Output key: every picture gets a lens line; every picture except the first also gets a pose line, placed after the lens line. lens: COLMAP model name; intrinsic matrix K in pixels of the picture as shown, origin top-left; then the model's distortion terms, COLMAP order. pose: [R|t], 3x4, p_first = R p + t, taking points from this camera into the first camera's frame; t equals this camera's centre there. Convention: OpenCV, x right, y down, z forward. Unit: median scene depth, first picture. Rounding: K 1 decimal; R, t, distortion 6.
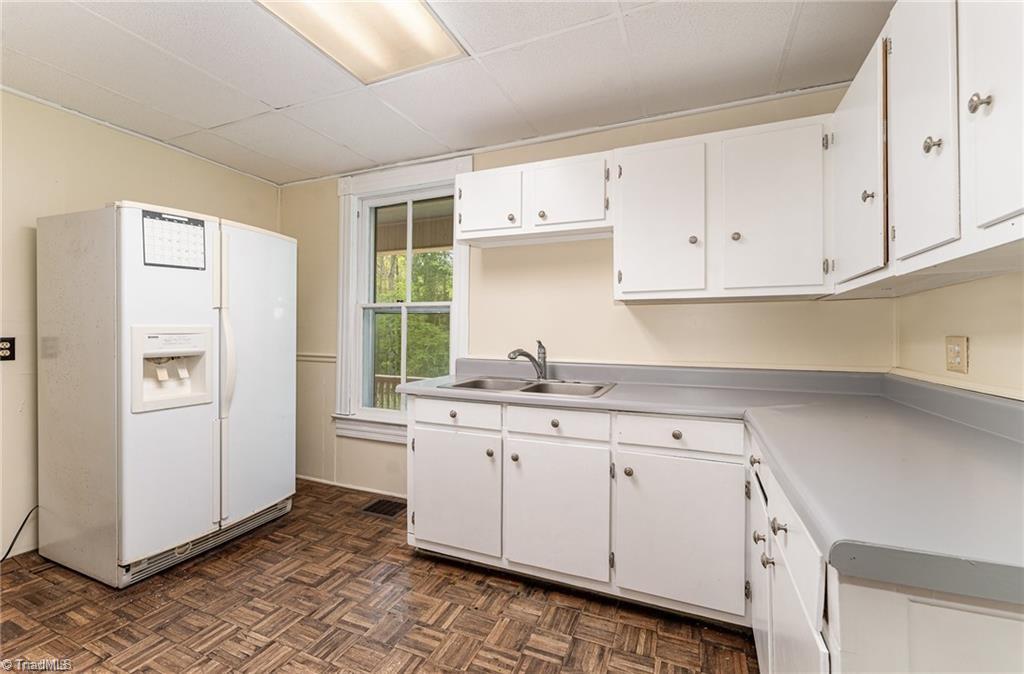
lens RADIAL K [[428.4, 0, 513.4], [0, 428.4, 332.3], [0, 0, 1]] dist [-0.002526, 0.000111]
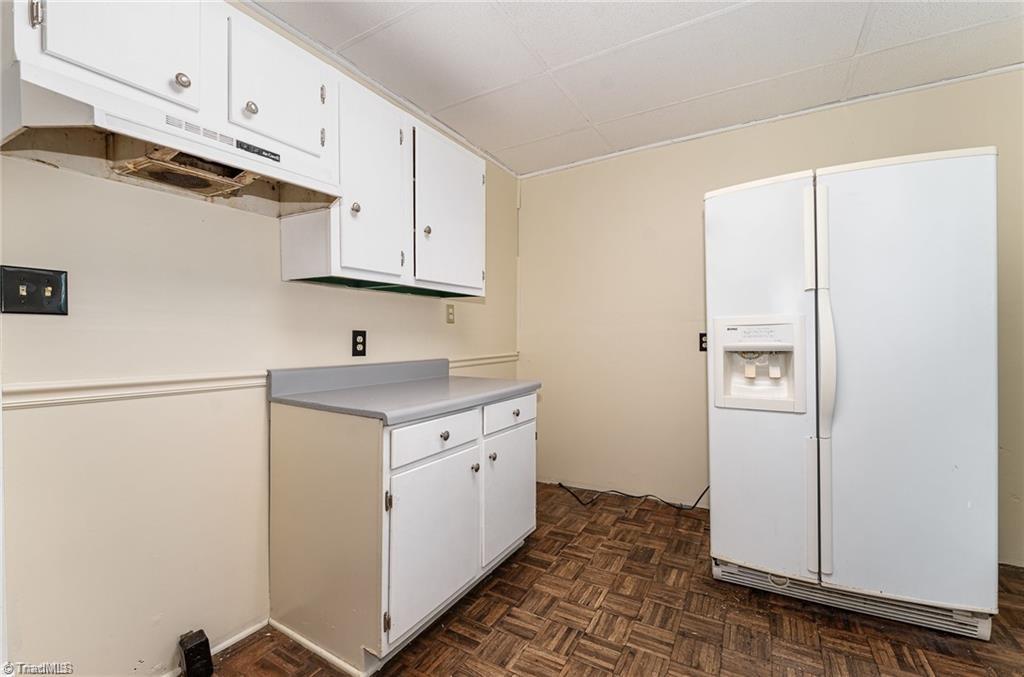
lens RADIAL K [[428.4, 0, 513.3], [0, 428.4, 339.9], [0, 0, 1]] dist [-0.002526, 0.000111]
pose [[-0.117363, 0.001584, -0.993088, 0.138078], [0.009725, 0.999953, 0.000445, 0.029651], [0.993041, -0.009605, -0.117373, 0.633129]]
